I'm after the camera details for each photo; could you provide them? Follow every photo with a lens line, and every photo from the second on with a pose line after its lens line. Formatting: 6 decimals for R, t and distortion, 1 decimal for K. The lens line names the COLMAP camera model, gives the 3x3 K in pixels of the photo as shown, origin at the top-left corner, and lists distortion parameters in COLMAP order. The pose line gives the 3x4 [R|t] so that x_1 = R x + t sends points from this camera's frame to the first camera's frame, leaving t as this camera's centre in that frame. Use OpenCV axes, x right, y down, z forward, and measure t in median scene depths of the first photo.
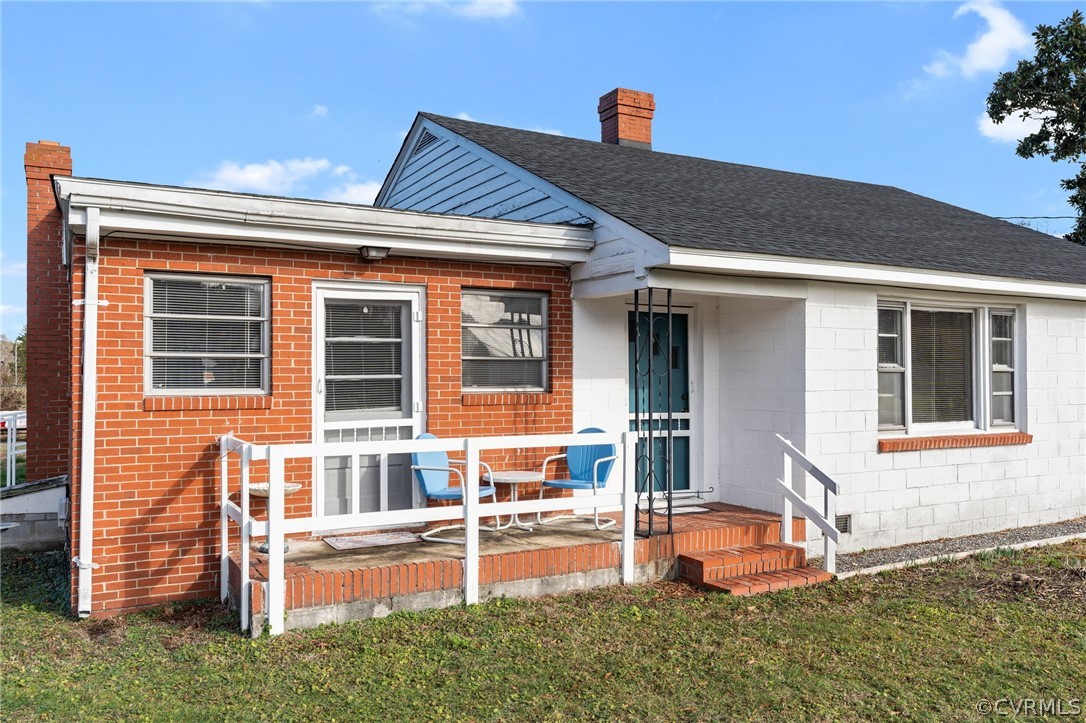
lens RADIAL K [[861.9, 0, 548.6], [0, 861.9, 369.0], [0, 0, 1]] dist [-0.023261, 0.032670]
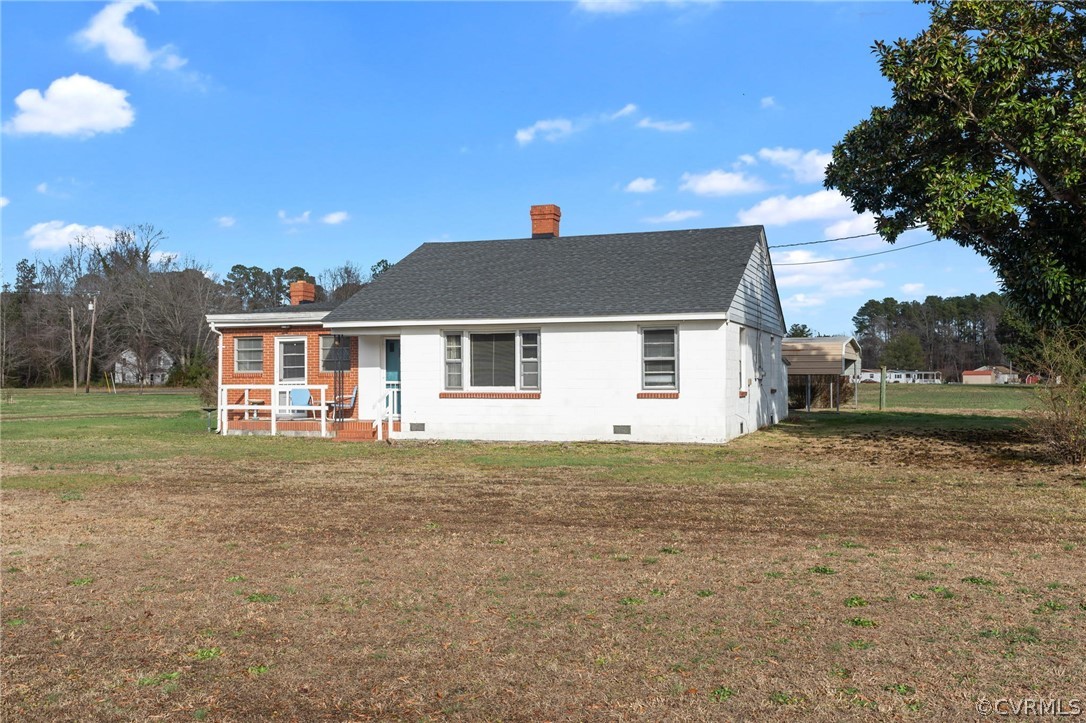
lens RADIAL K [[986.3, 0, 547.8], [0, 986.3, 352.9], [0, 0, 1]] dist [0.060343, 0.000000]
pose [[0.664357, -0.019810, -0.747153, 2.799707], [0.009863, 0.999794, -0.017738, 0.028550], [0.747351, 0.004416, 0.664415, -0.595502]]
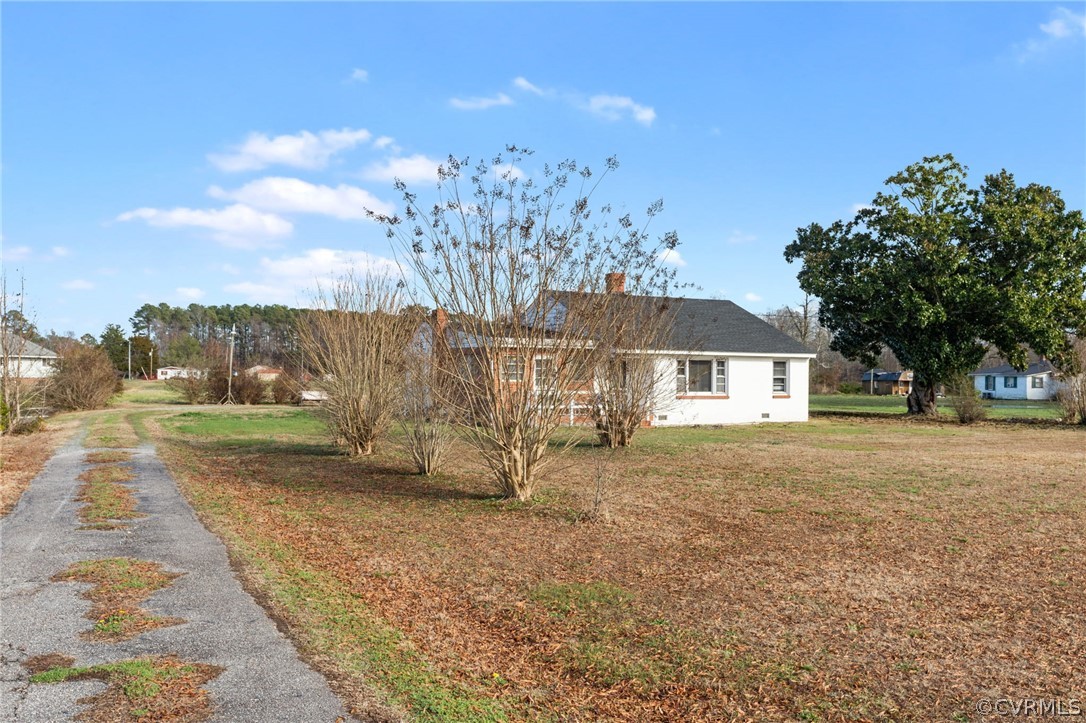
lens RADIAL K [[861.9, 0, 535.0], [0, 861.9, 367.8], [0, 0, 1]] dist [-0.023261, 0.032670]
pose [[0.999061, 0.010631, -0.041995, -0.075793], [-0.010605, 0.999943, 0.000852, -0.038066], [0.042001, -0.000406, 0.999117, -3.004986]]
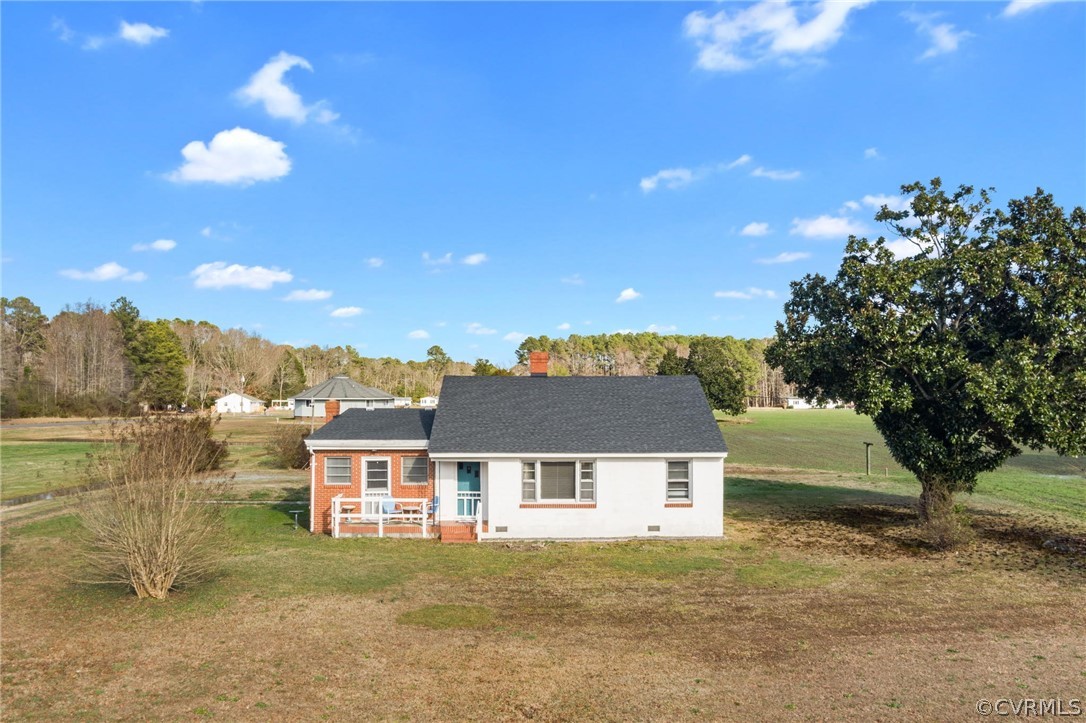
lens RADIAL K [[861.9, 0, 532.2], [0, 861.9, 368.6], [0, 0, 1]] dist [-0.023261, 0.032670]
pose [[0.874724, -0.012981, -0.484448, 2.182759], [0.003905, 0.999798, -0.019738, -0.394243], [0.484606, 0.015373, 0.874598, -1.974892]]
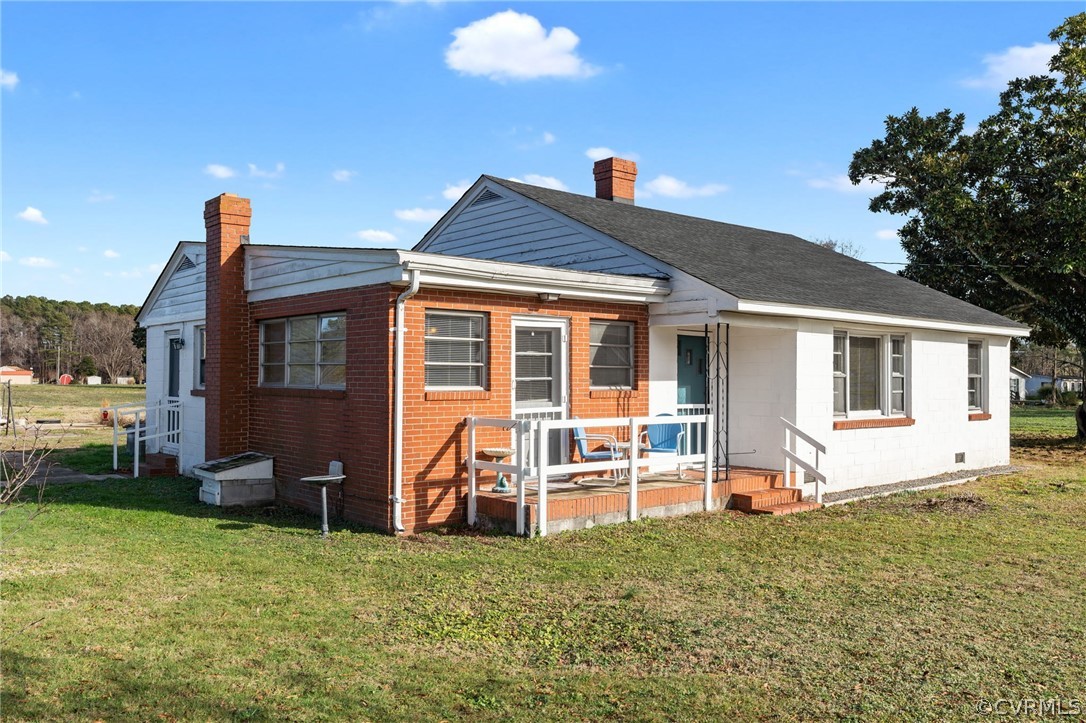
lens RADIAL K [[861.9, 0, 541.1], [0, 861.9, 367.5], [0, 0, 1]] dist [-0.023261, 0.032670]
pose [[0.981272, 0.008877, 0.192425, -0.464546], [-0.008501, 0.999960, -0.002779, -0.005976], [-0.192442, 0.001091, 0.981308, -0.443965]]
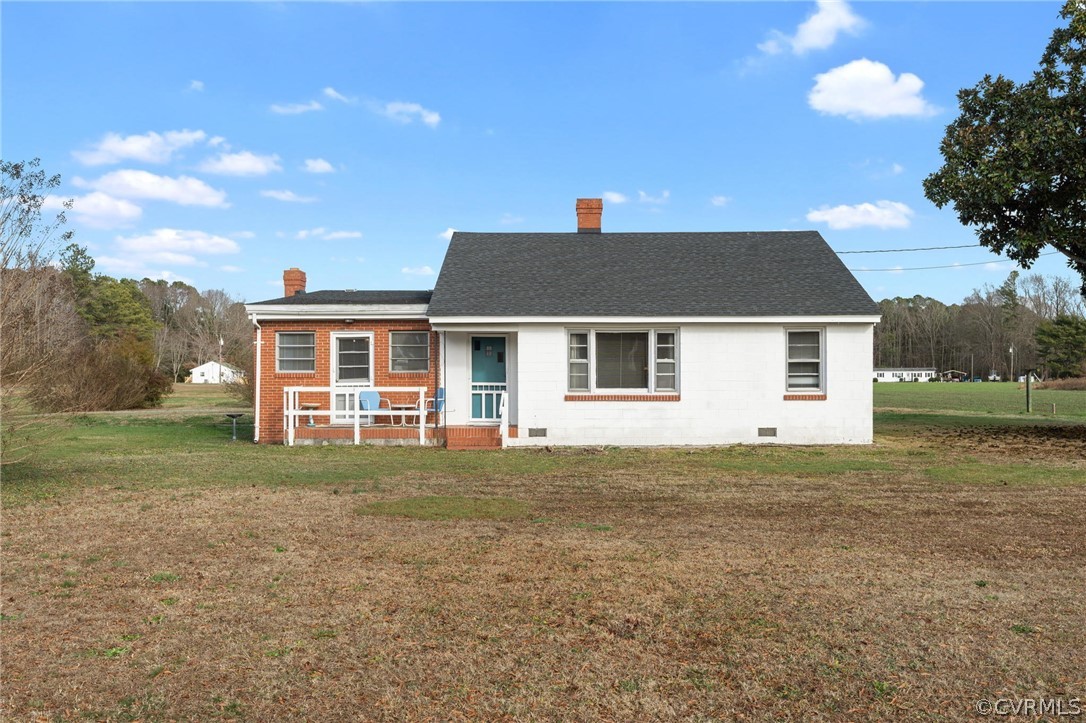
lens RADIAL K [[986.3, 0, 550.2], [0, 986.3, 355.3], [0, 0, 1]] dist [0.060343, 0.000000]
pose [[0.867830, -0.010786, -0.496743, 1.727744], [0.005291, 0.999908, -0.012469, 0.015201], [0.496832, 0.008192, 0.867808, -1.266258]]
